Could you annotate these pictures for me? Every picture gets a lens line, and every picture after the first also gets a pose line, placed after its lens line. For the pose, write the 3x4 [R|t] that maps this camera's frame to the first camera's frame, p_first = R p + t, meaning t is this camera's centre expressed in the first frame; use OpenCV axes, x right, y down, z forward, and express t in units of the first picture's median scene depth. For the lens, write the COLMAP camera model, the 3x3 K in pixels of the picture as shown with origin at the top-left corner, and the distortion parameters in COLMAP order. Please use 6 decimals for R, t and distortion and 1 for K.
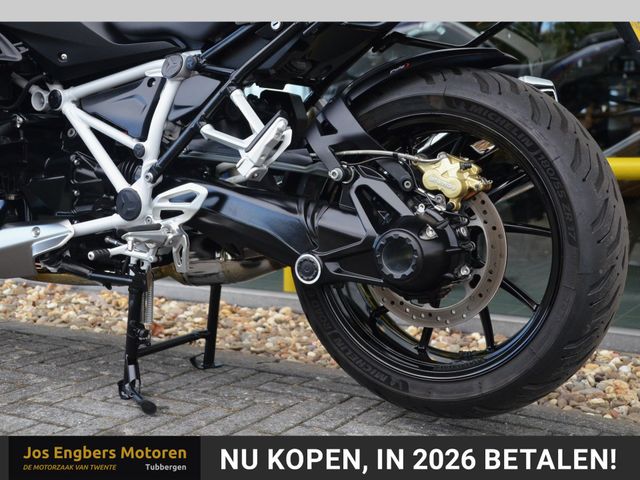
lens RADIAL K [[773.0, 0, 320.0], [0, 773.0, 240.0], [0, 0, 1]] dist [-0.013641, 0.343937]
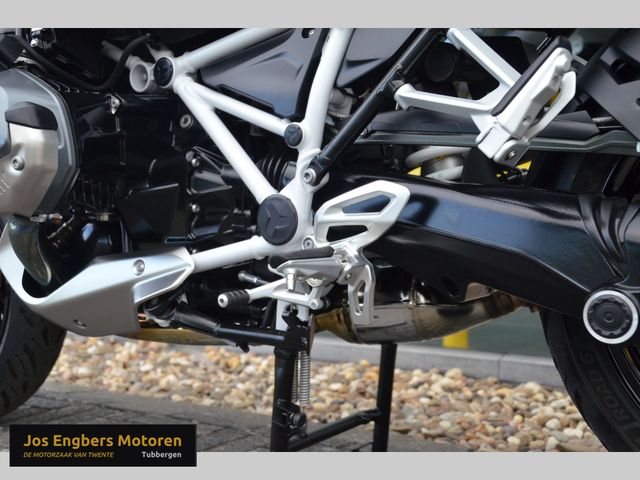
lens RADIAL K [[888.5, 0, 305.2], [0, 888.5, 240.6], [0, 0, 1]] dist [0.125312, -0.002830]
pose [[0.989485, -0.027605, -0.141978, -0.112811], [0.020816, 0.998578, -0.049083, 0.007681], [0.143131, 0.045611, 0.988652, 0.254406]]
